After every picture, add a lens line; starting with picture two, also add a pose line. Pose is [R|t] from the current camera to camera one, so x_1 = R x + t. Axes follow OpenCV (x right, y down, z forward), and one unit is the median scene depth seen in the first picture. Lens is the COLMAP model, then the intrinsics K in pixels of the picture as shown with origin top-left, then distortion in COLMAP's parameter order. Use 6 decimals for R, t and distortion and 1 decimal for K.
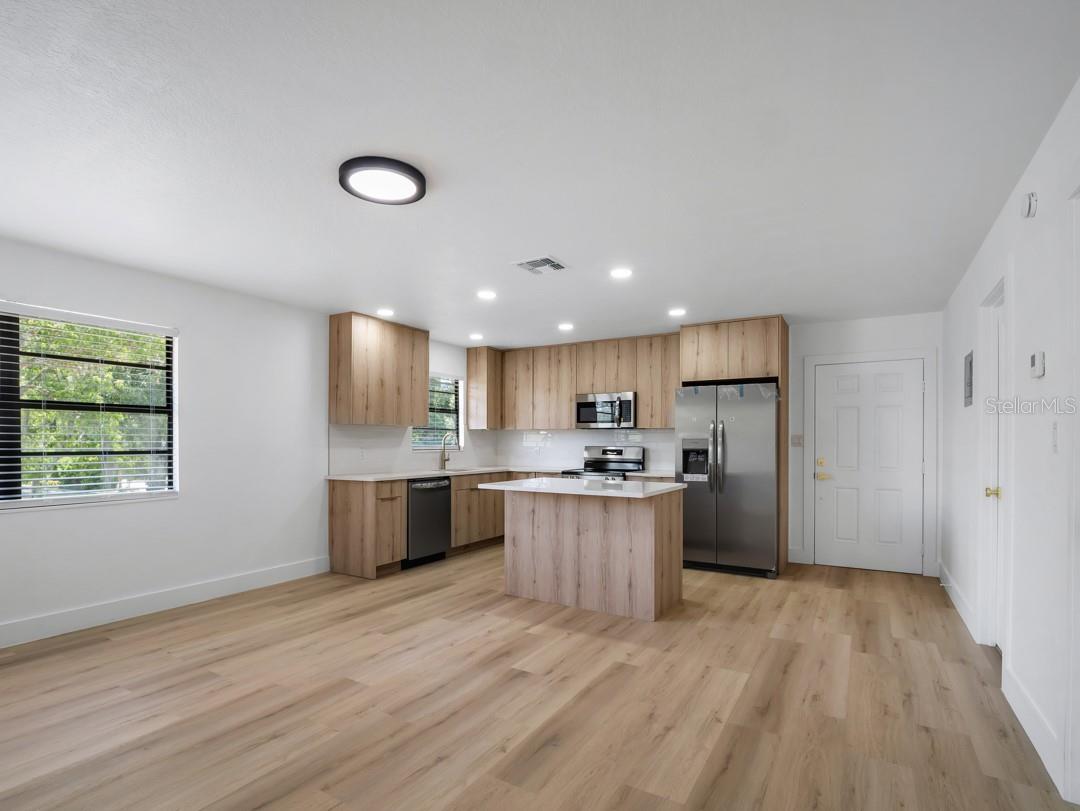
lens RADIAL K [[540.1, 0, 541.5], [0, 540.1, 442.3], [0, 0, 1]] dist [-0.008926, -0.001460]
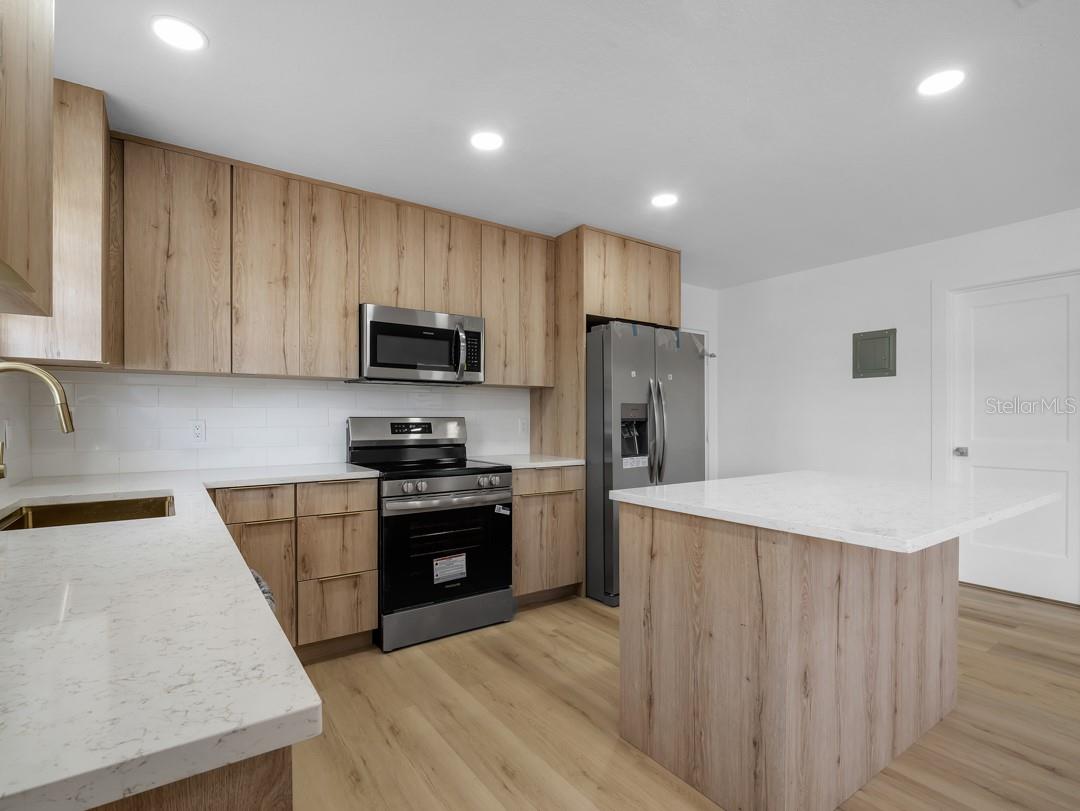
lens RADIAL K [[532.1, 0, 537.9], [0, 532.1, 419.5], [0, 0, 1]] dist [-0.000606, -0.000164]
pose [[0.406780, -0.003549, 0.913519, -0.363398], [0.003821, 0.999990, 0.002183, 0.011651], [-0.913518, 0.002603, 0.406790, 0.856414]]
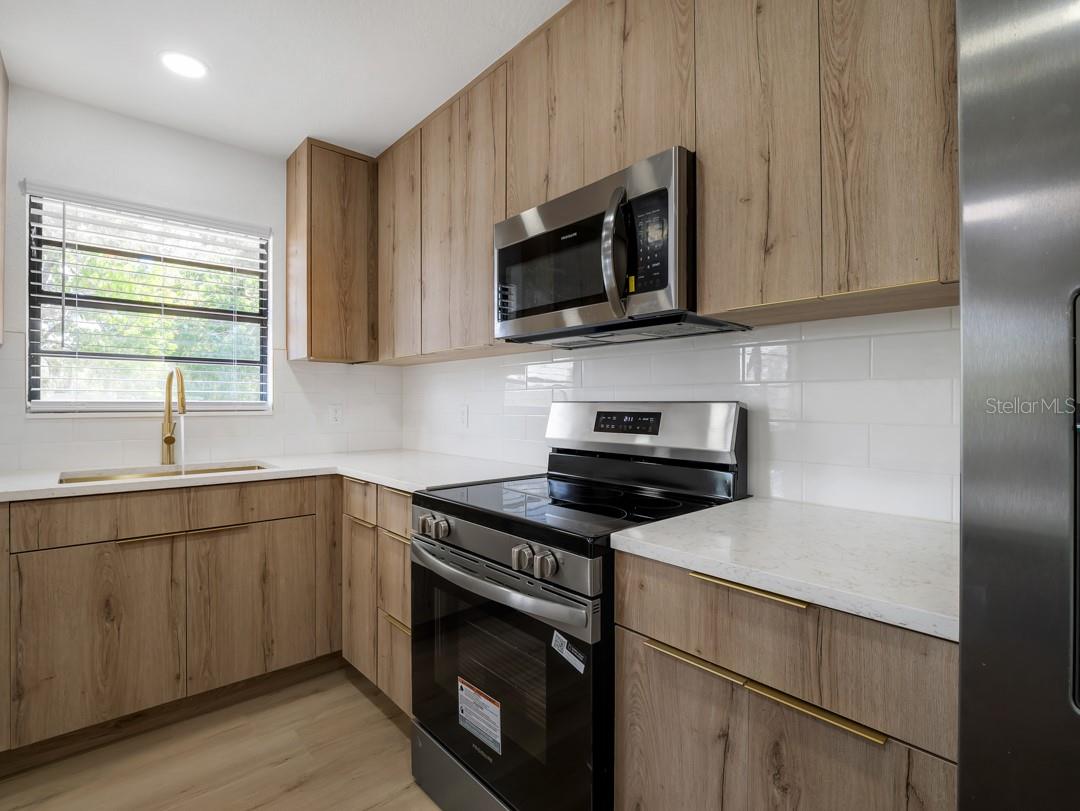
lens RADIAL K [[522.4, 0, 537.9], [0, 522.4, 400.0], [0, 0, 1]] dist [-0.001077, -0.009956]
pose [[0.953233, -0.003781, -0.302214, 0.212734], [0.001755, 0.999974, -0.006975, 0.011060], [0.302233, 0.006118, 0.953215, 0.923148]]
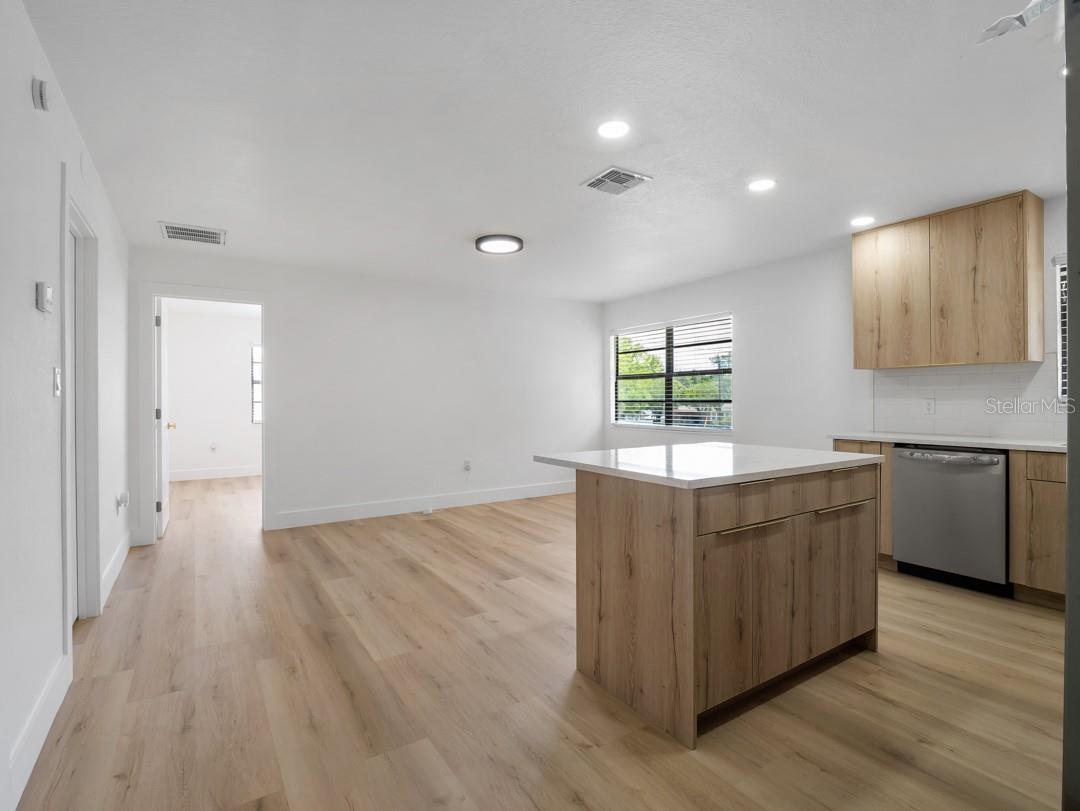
lens RADIAL K [[526.1, 0, 536.9], [0, 526.1, 399.4], [0, 0, 1]] dist [-0.001254, -0.010542]
pose [[-0.439972, -0.001999, -0.898009, 0.567882], [0.003201, 0.999988, -0.003794, 0.013089], [0.898006, -0.004544, -0.439960, 0.890211]]
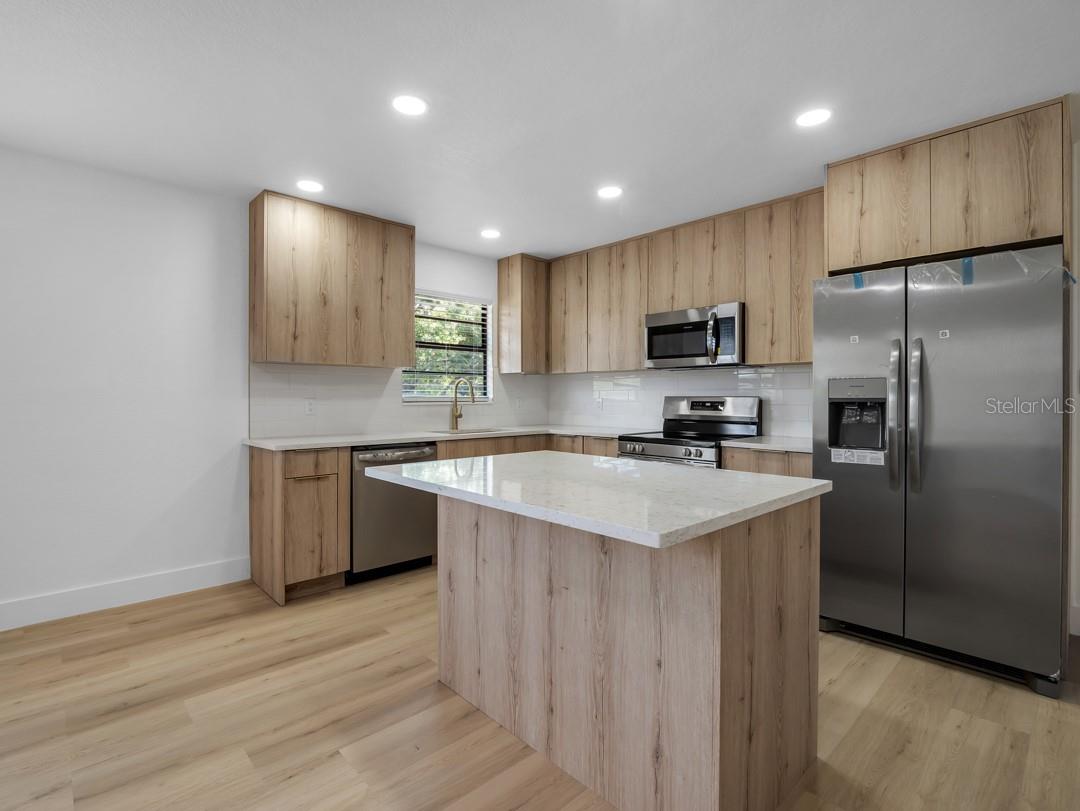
lens RADIAL K [[526.1, 0, 536.9], [0, 526.1, 399.4], [0, 0, 1]] dist [-0.001254, -0.010542]
pose [[0.962182, -0.001157, -0.272406, 0.135938], [0.002224, 0.999991, 0.003610, 0.010521], [0.272400, -0.004079, 0.962176, 0.461908]]
